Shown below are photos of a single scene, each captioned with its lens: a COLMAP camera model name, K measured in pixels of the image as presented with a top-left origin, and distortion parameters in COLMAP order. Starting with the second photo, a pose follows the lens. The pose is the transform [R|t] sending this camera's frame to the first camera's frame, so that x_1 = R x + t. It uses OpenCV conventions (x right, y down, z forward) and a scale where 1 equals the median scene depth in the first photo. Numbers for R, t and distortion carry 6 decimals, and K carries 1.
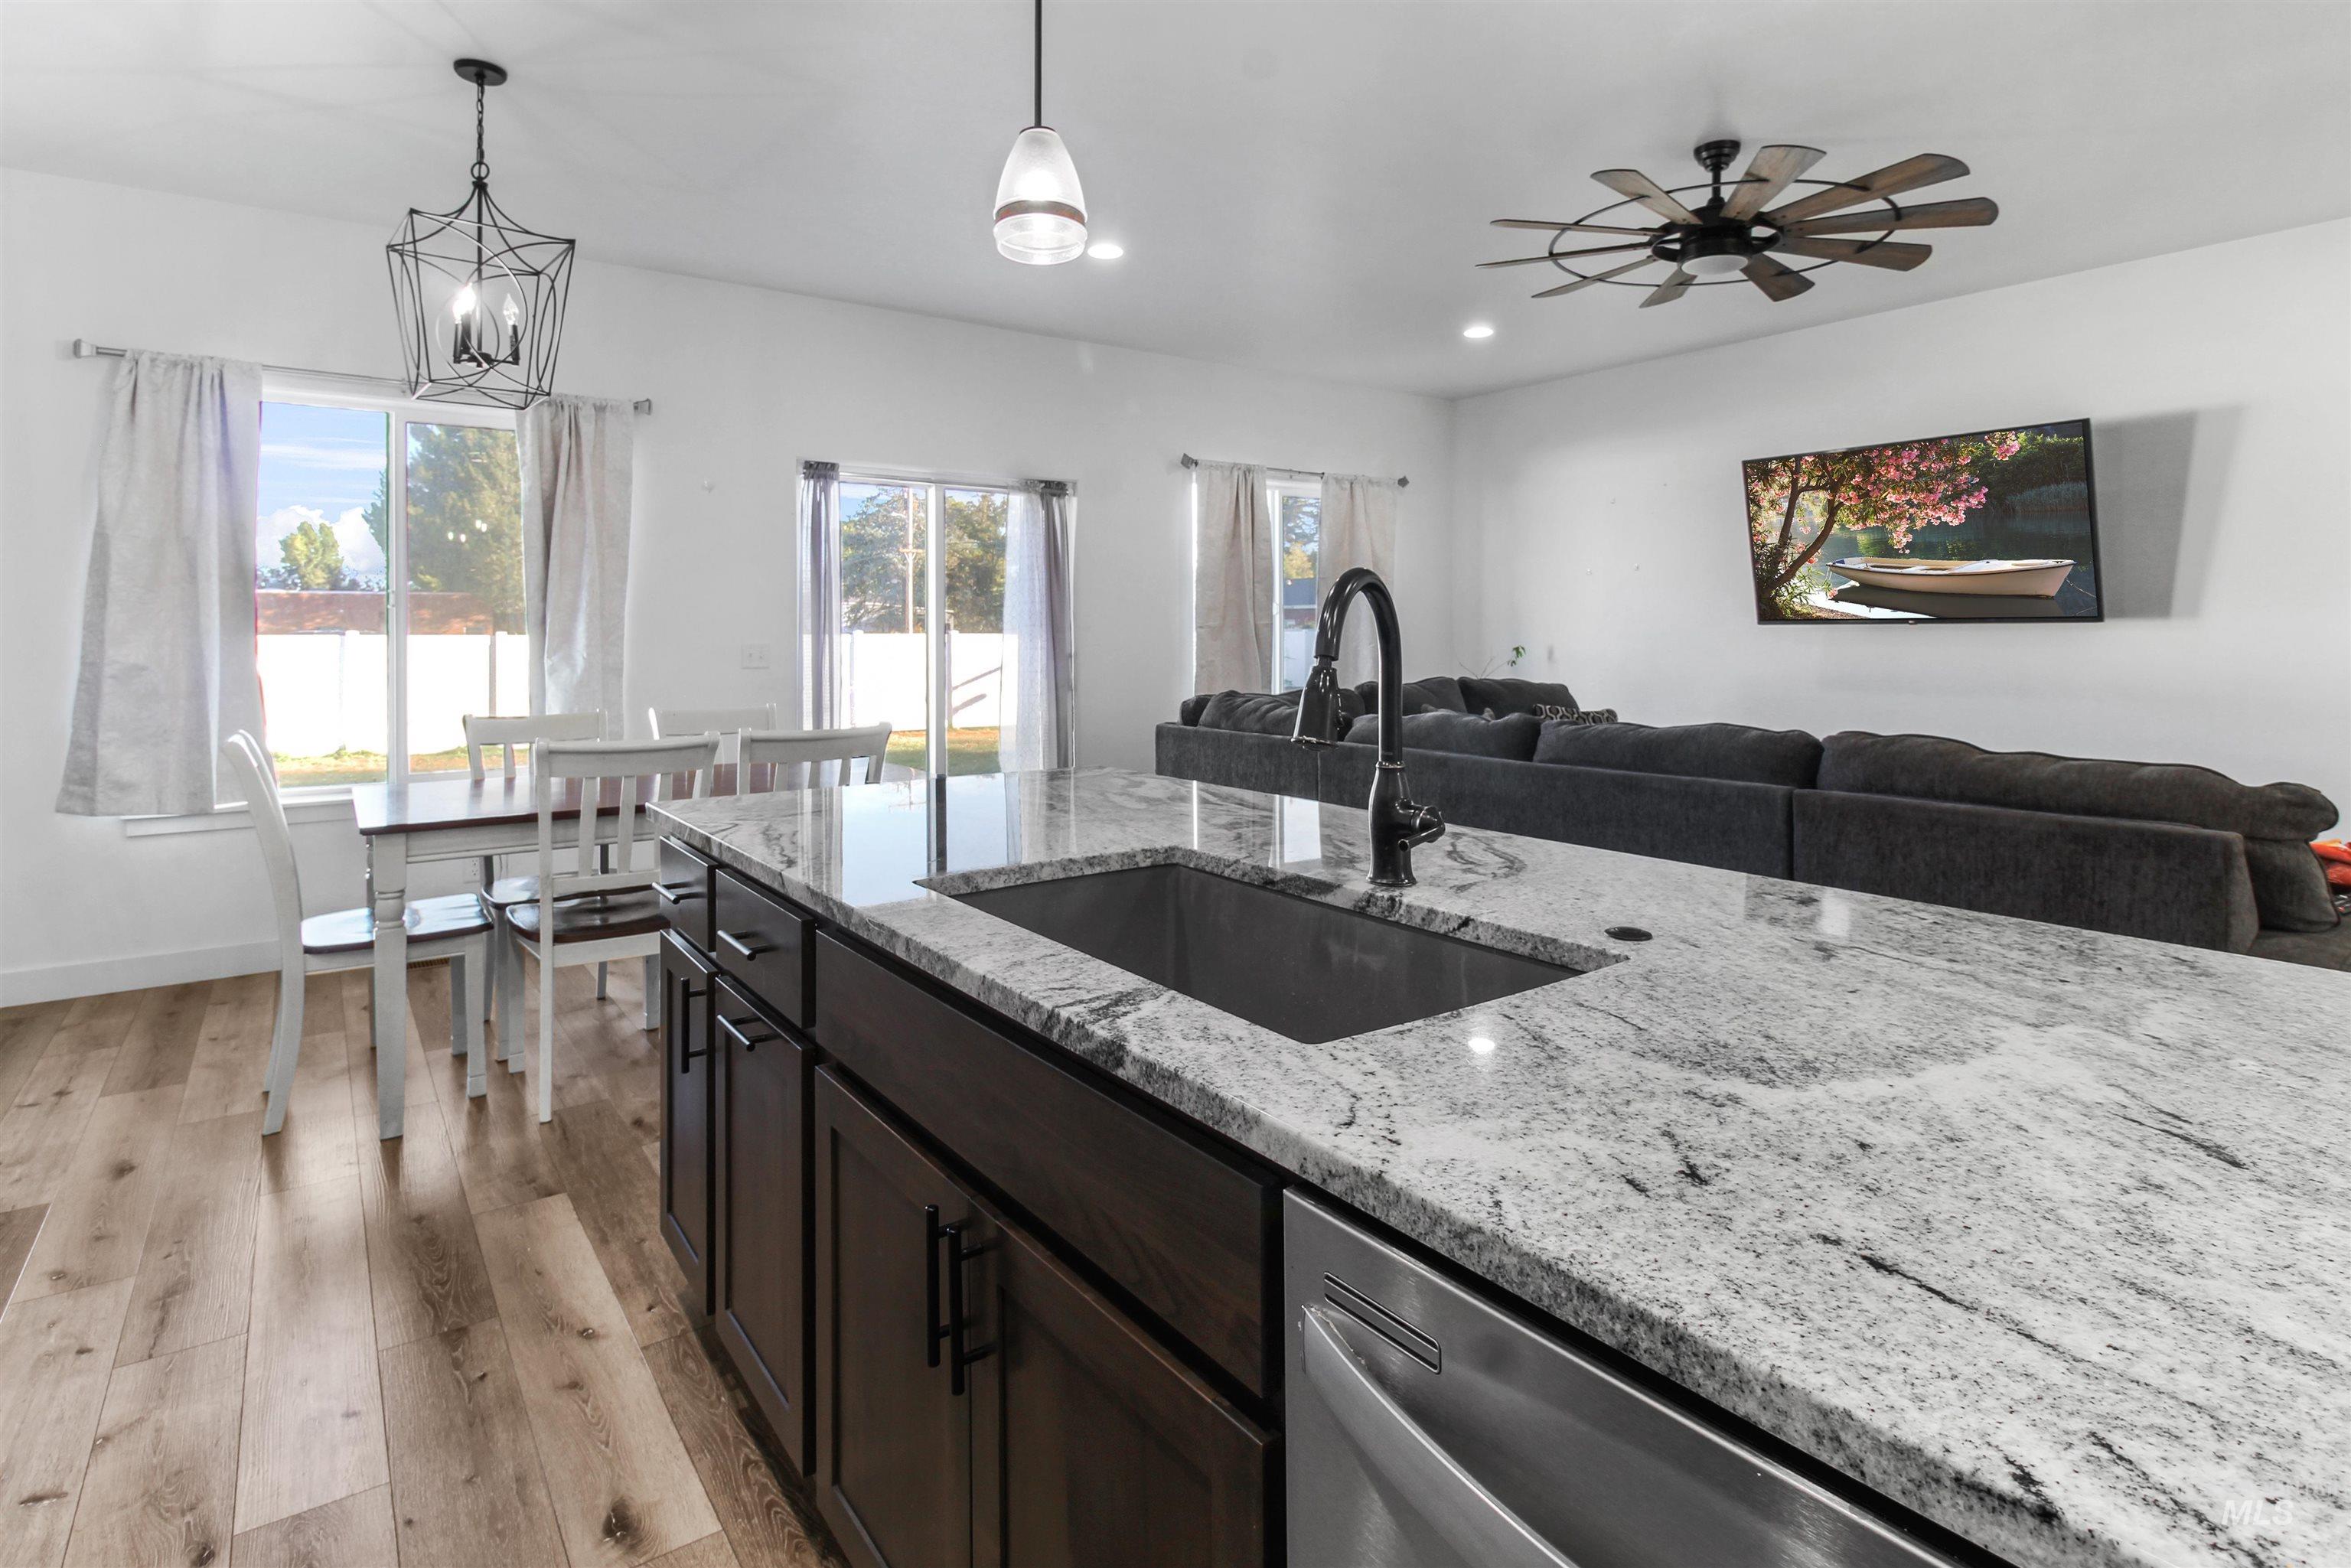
lens RADIAL K [[1194.1, 0, 1212.8], [0, 1194.1, 619.7], [0, 0, 1]] dist [0.004355, -0.004910]
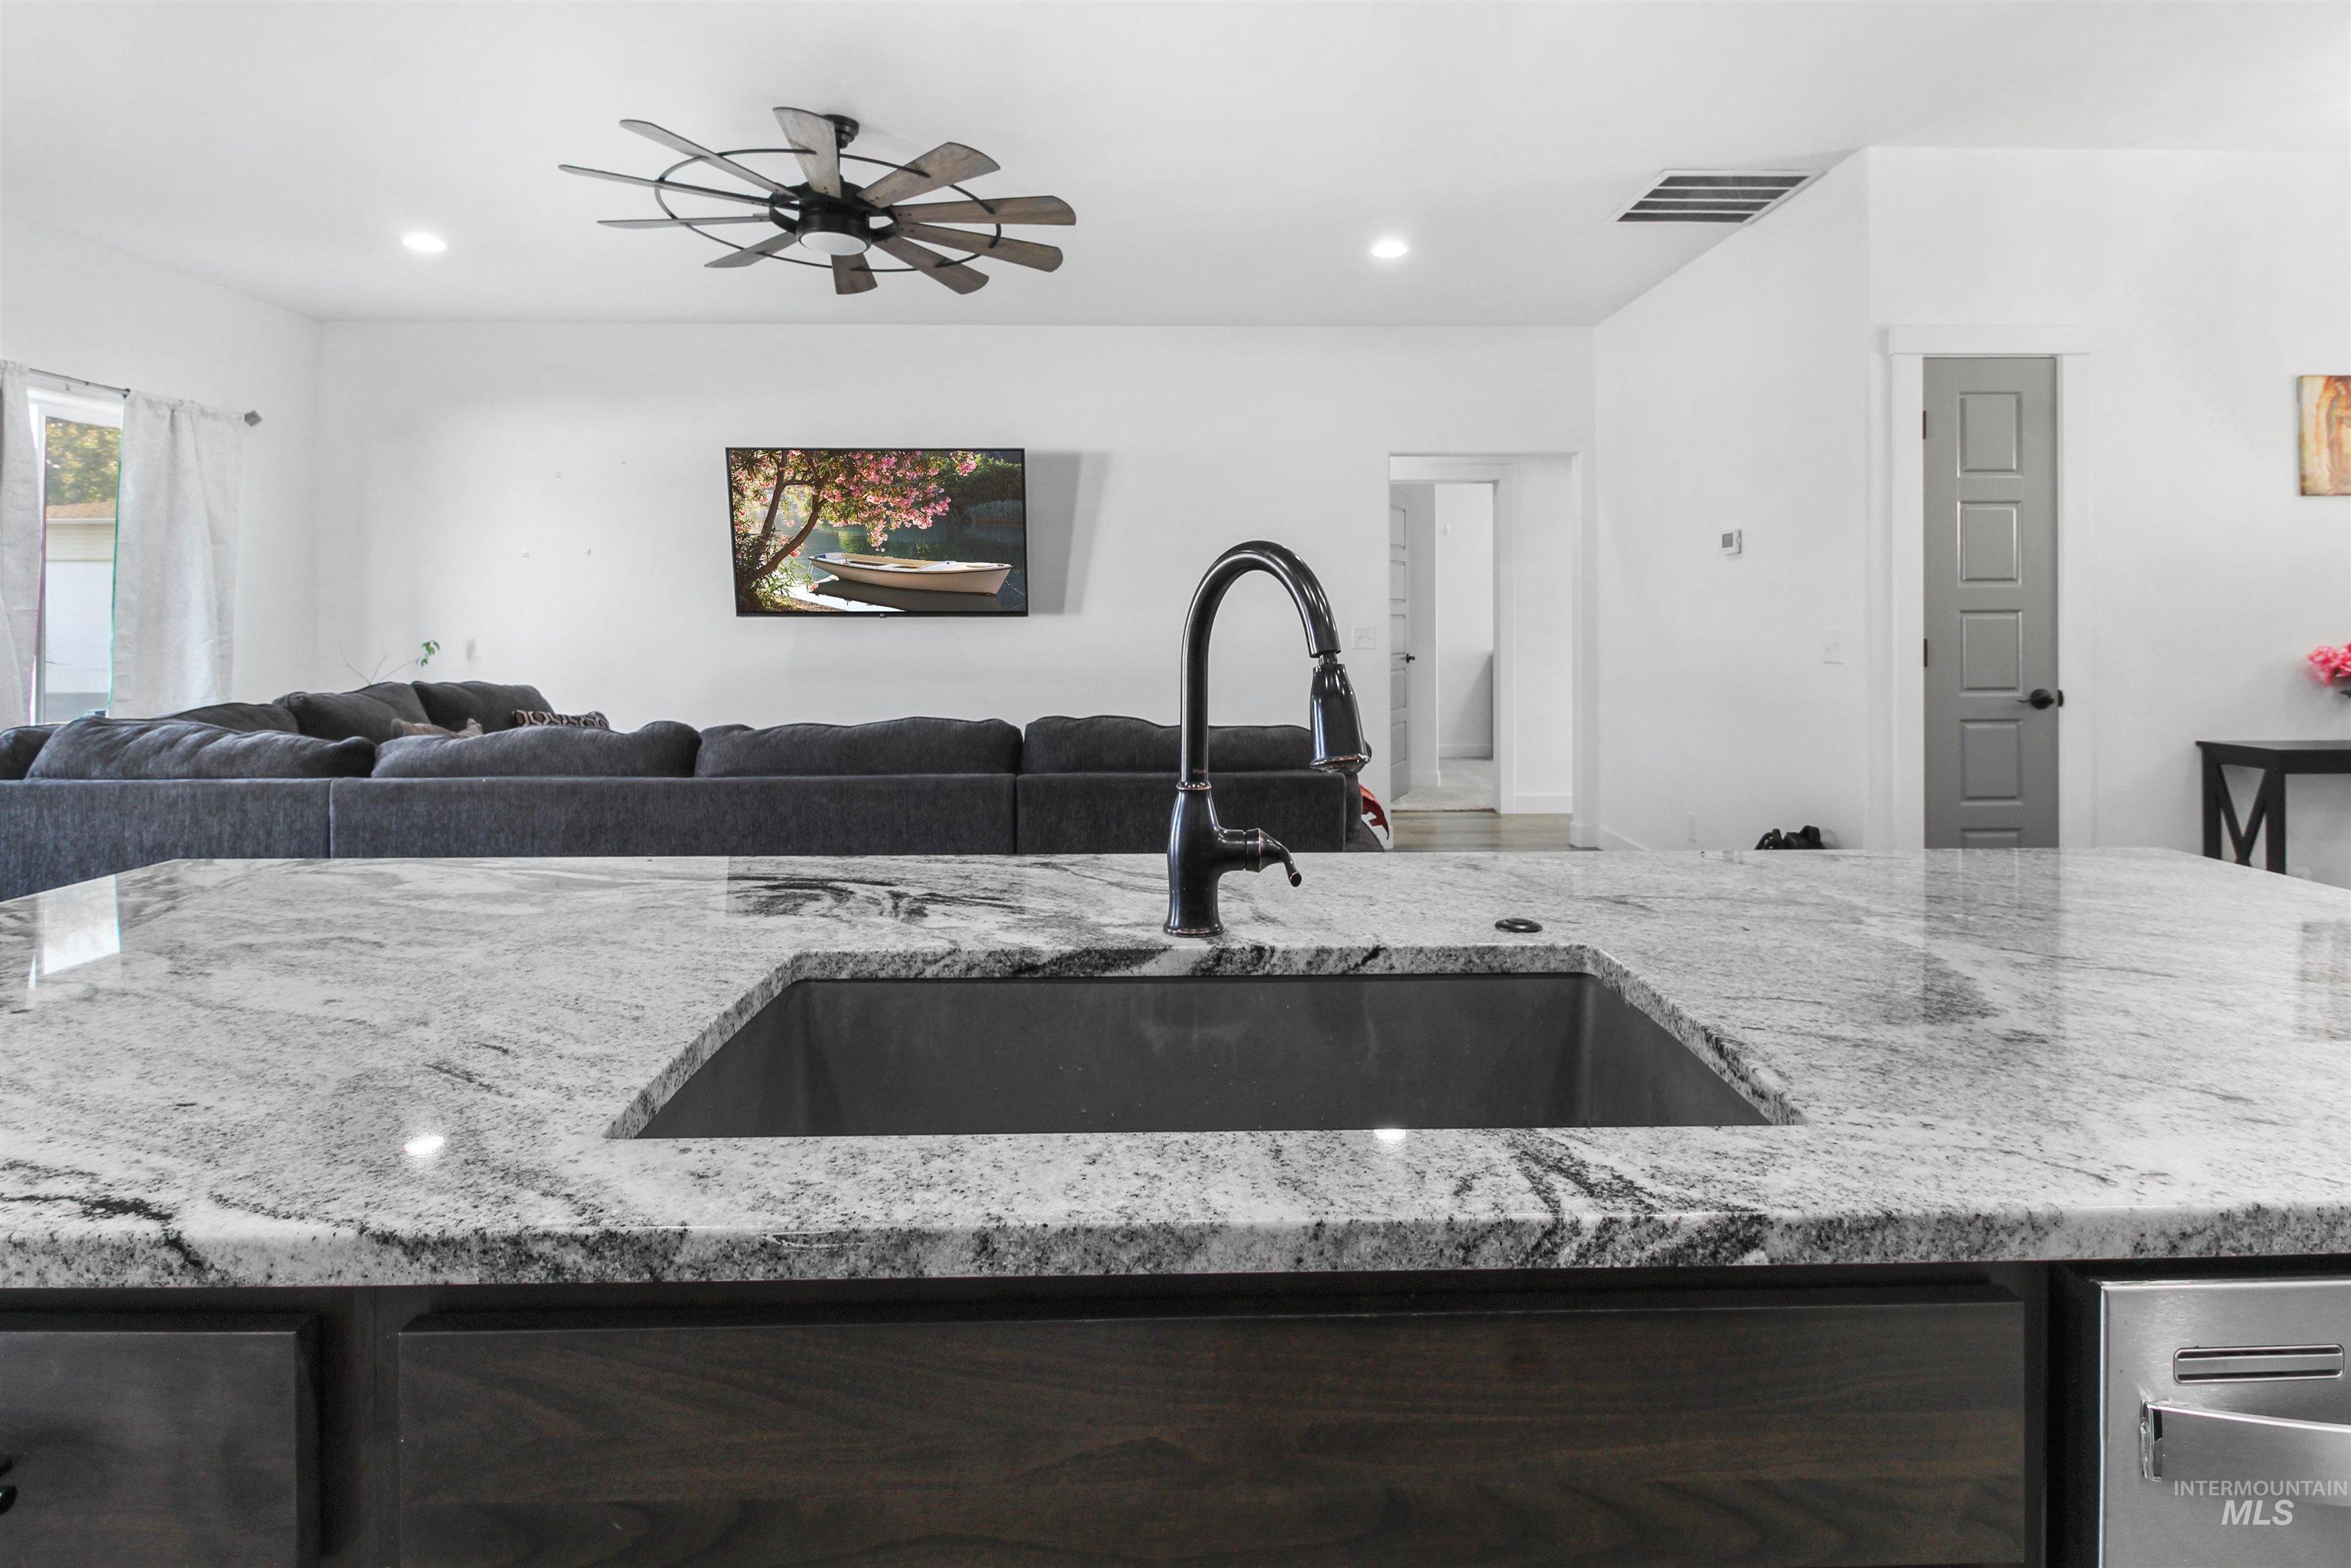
lens RADIAL K [[1194.1, 0, 1185.5], [0, 1194.1, 608.0], [0, 0, 1]] dist [0.004355, -0.004910]
pose [[0.578564, 0.012929, 0.815534, -0.183459], [-0.009787, 0.999912, -0.008909, 0.003254], [-0.815578, -0.002827, 0.578640, 0.191888]]
